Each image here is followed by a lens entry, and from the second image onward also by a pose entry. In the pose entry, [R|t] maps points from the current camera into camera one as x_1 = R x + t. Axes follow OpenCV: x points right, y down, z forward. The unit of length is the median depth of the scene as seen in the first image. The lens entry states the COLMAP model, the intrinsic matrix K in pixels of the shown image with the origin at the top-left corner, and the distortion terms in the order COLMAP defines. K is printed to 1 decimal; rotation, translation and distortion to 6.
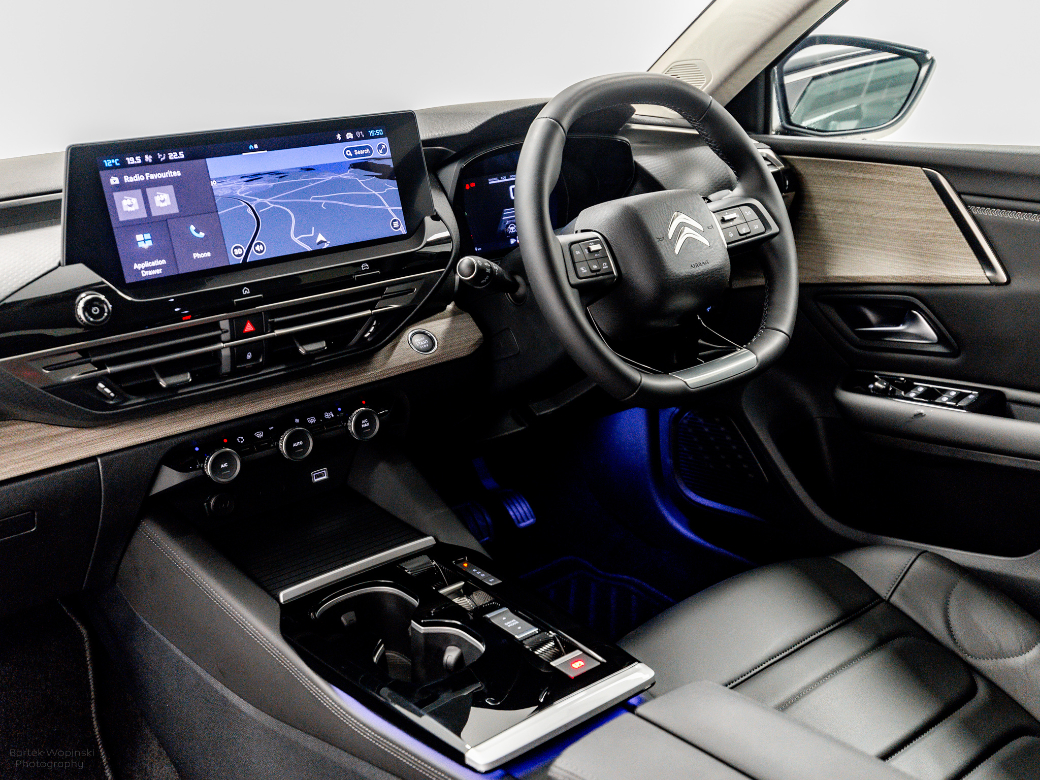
lens RADIAL K [[1111.1, 0, 520.4], [0, 1111.1, 392.0], [0, 0, 1]] dist [0.017335, 0.000000]
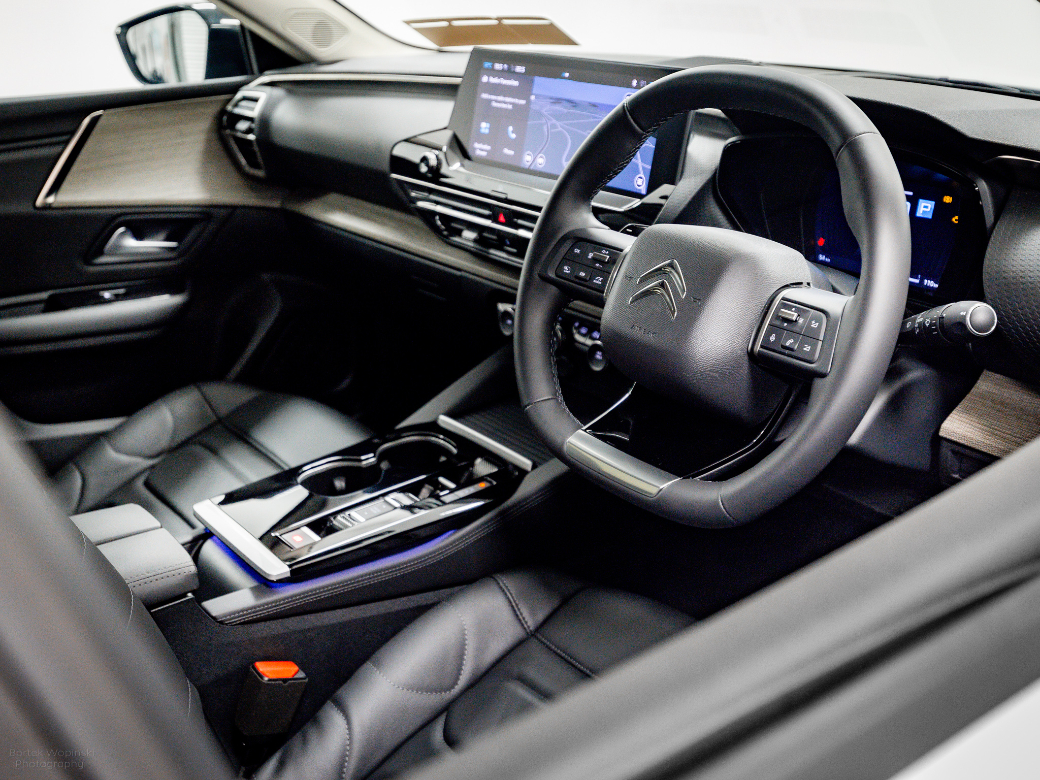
lens RADIAL K [[1111.1, 0, 518.5], [0, 1111.1, 392.9], [0, 0, 1]] dist [0.017335, 0.000000]
pose [[0.012825, 0.425299, -0.904962, 0.918228], [-0.303248, 0.864067, 0.401782, -0.378392], [0.952825, 0.269275, 0.140053, 0.875405]]
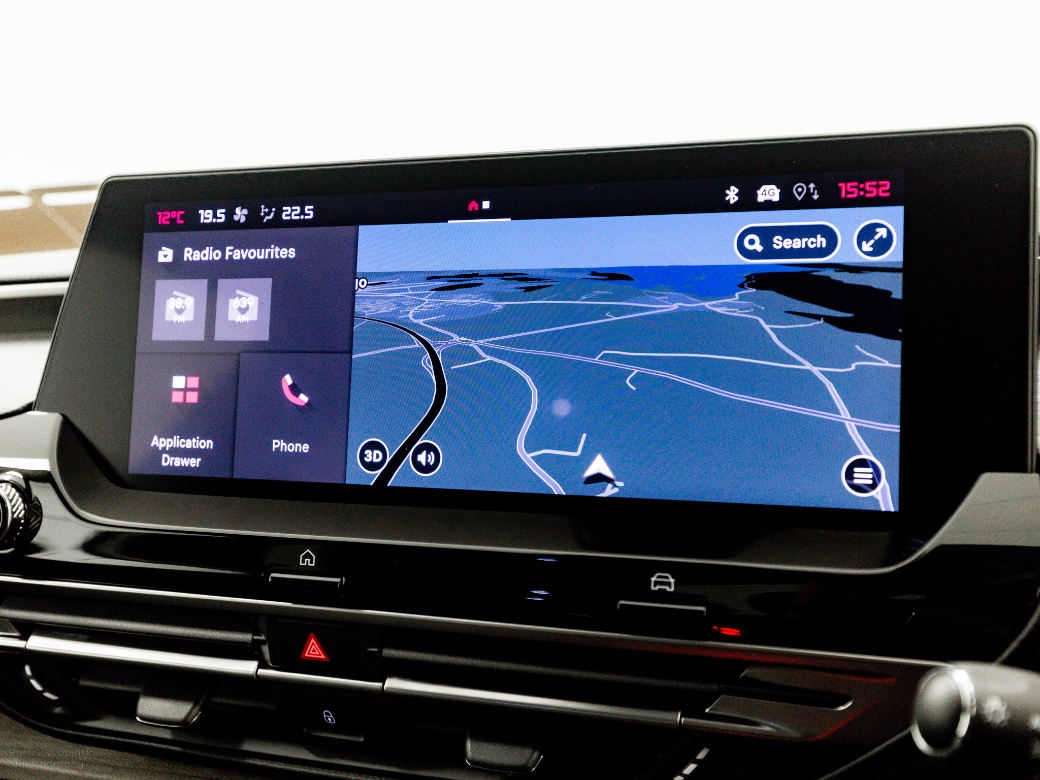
lens RADIAL K [[1111.1, 0, 520.1], [0, 1111.1, 387.1], [0, 0, 1]] dist [0.017335, 0.000000]
pose [[0.533159, 0.153433, -0.831985, 0.101012], [-0.259716, 0.965615, 0.011644, -0.165729], [0.805164, 0.209872, 0.554676, 0.802075]]
